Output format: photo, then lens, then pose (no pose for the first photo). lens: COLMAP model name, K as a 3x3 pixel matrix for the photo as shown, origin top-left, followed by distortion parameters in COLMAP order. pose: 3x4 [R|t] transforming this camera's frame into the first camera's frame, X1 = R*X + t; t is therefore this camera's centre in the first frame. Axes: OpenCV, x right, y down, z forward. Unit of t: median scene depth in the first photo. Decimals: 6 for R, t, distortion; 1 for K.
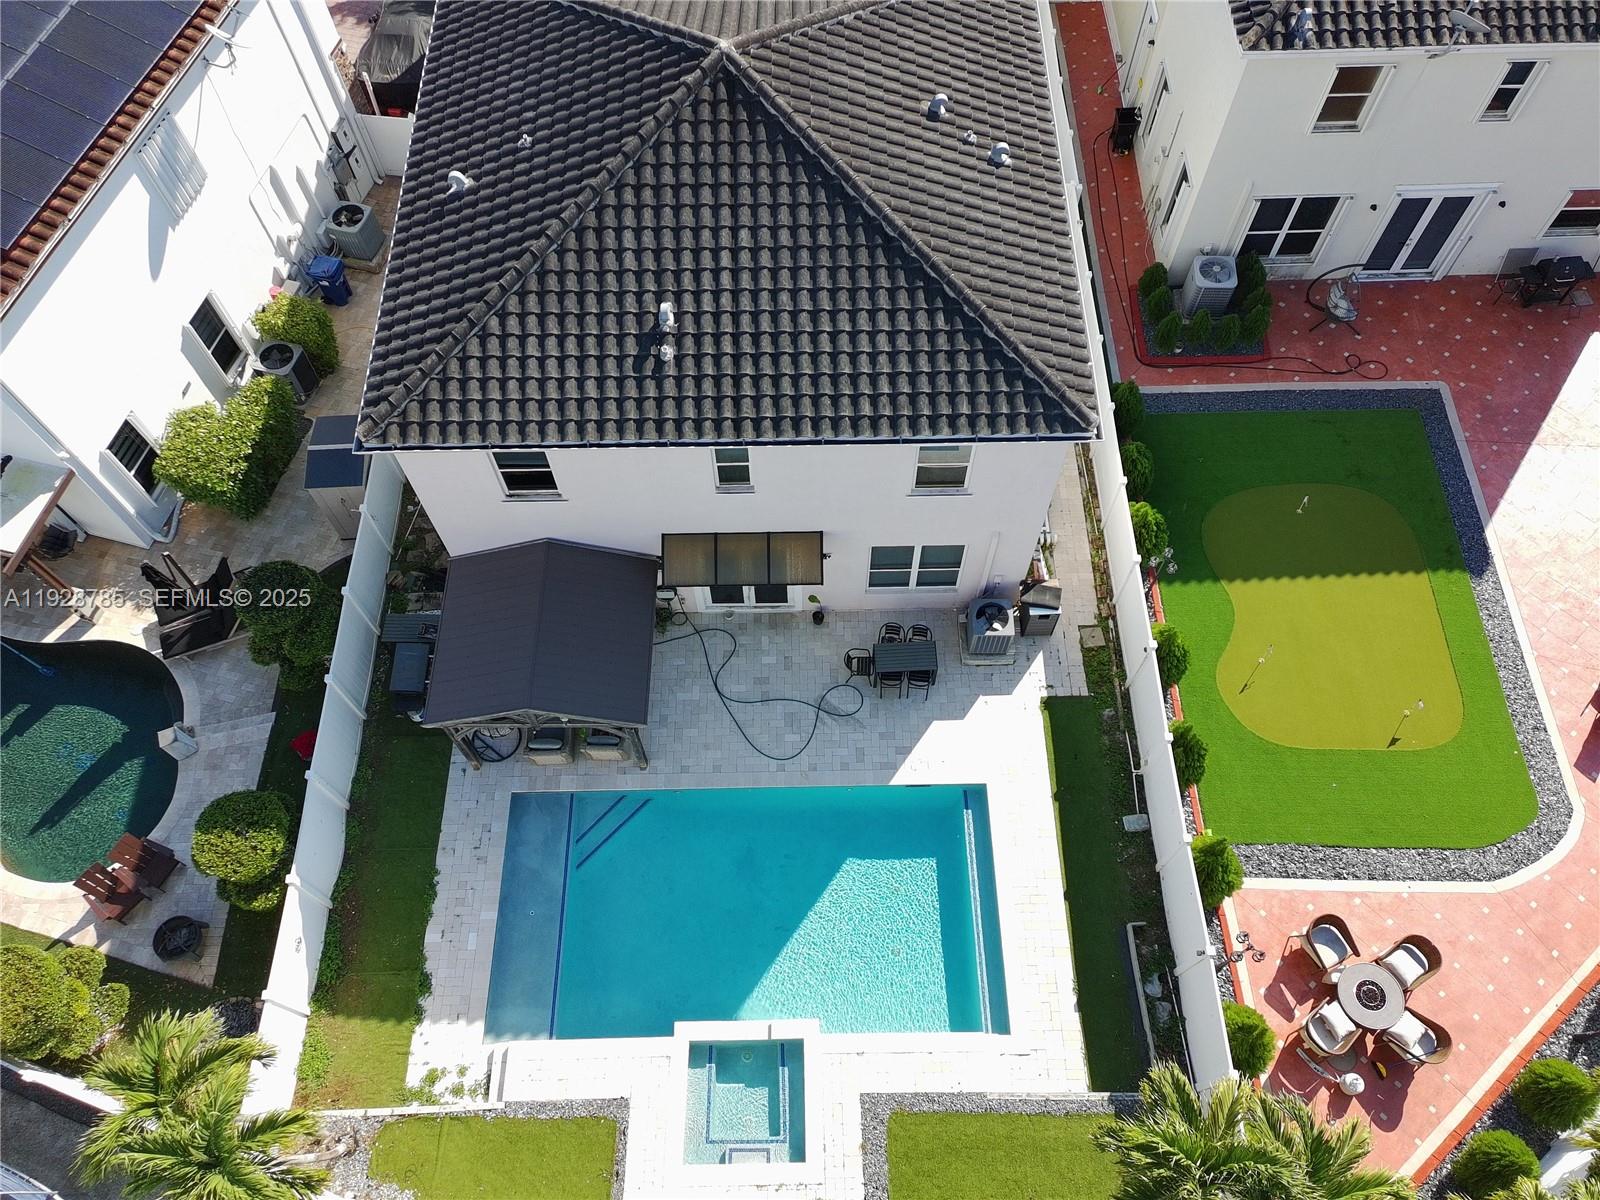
lens RADIAL K [[1185.3, 0, 806.5], [0, 1185.3, 599.5], [0, 0, 1]] dist [0.085359, -0.072430]
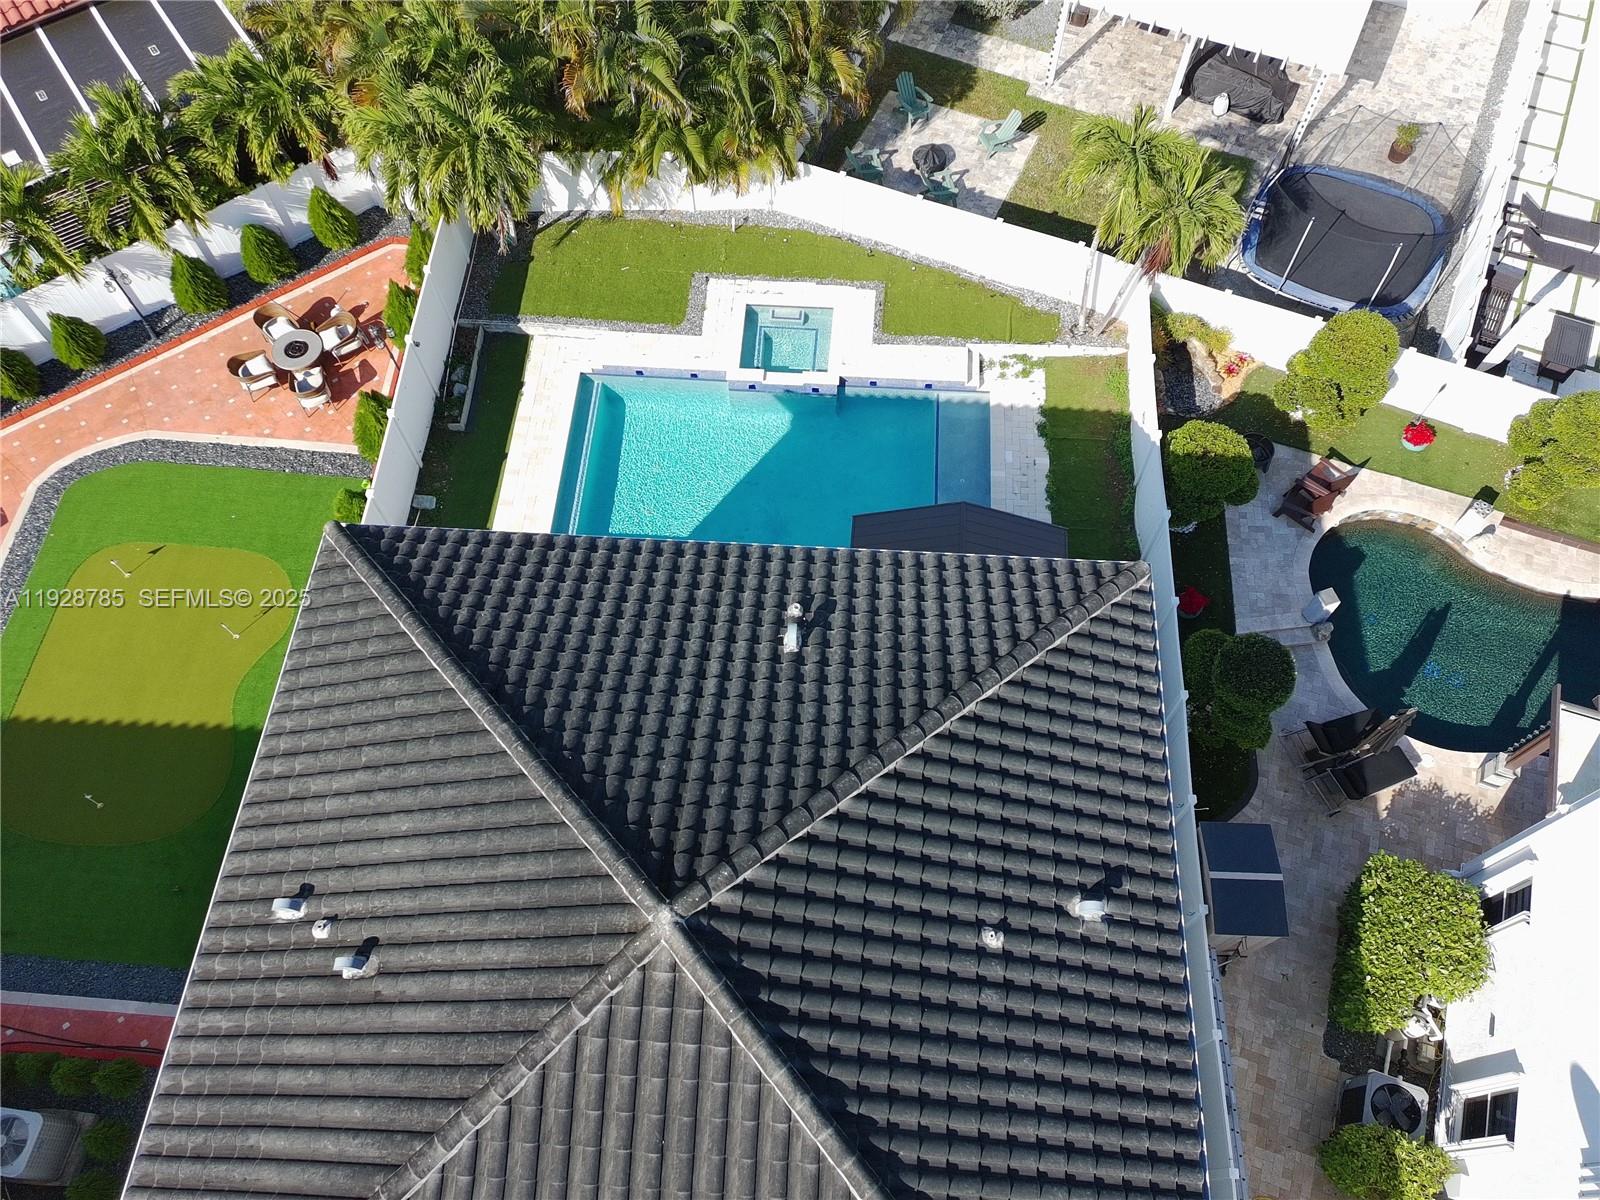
lens RADIAL K [[1185.3, 0, 806.5], [0, 1185.3, 599.5], [0, 0, 1]] dist [0.085359, -0.072430]
pose [[-0.996820, -0.061066, 0.051189, -0.152840], [0.076600, -0.557381, 0.826716, -0.815864], [-0.021952, 0.828008, 0.560286, 0.475824]]
